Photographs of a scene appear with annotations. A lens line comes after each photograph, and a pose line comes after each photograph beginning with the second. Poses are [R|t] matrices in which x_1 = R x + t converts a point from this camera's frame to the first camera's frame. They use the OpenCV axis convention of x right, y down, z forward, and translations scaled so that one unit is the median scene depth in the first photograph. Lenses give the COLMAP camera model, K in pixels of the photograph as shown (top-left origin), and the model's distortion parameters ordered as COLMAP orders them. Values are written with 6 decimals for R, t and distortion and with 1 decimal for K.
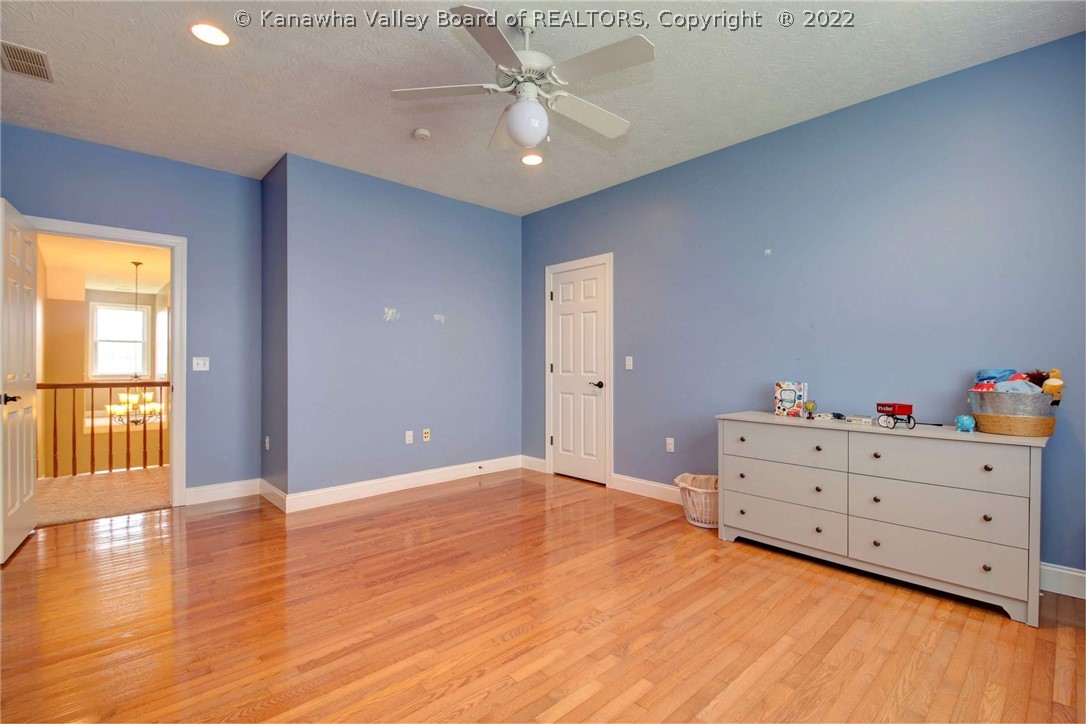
lens RADIAL K [[494.7, 0, 547.9], [0, 494.7, 364.9], [0, 0, 1]] dist [0.003840, -0.000830]
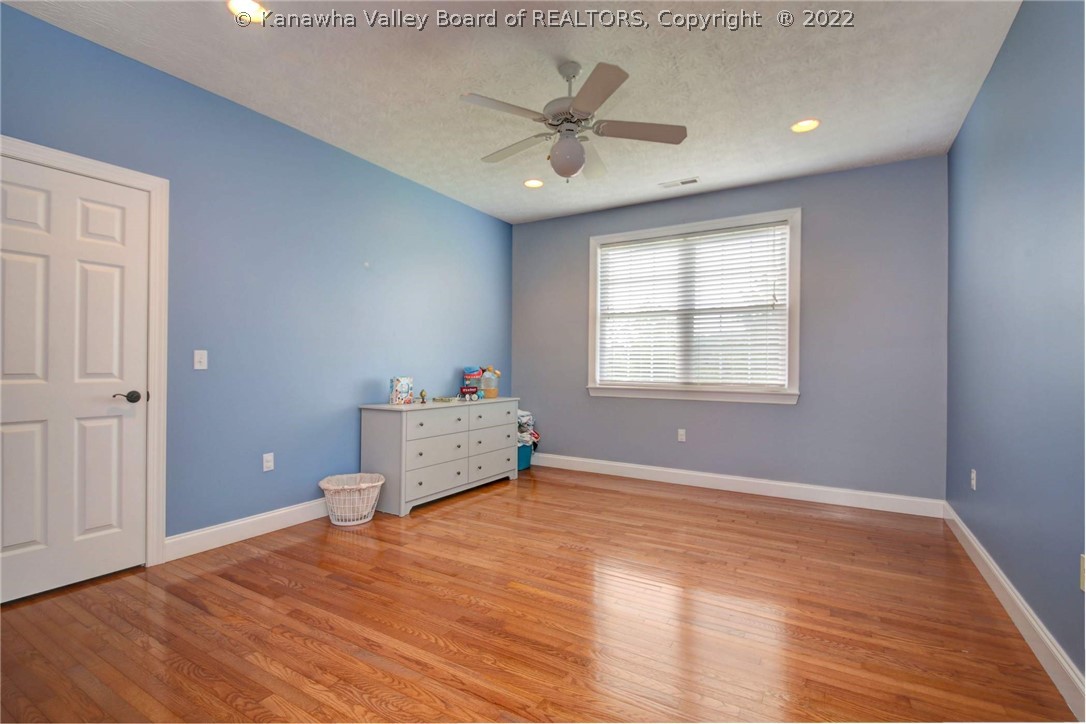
lens RADIAL K [[494.7, 0, 547.9], [0, 494.7, 364.9], [0, 0, 1]] dist [0.003840, -0.000830]
pose [[-0.283530, -0.001683, 0.958962, -0.862566], [-0.004276, 0.999991, 0.000491, 0.001201], [-0.958954, -0.003961, -0.283534, 1.038078]]
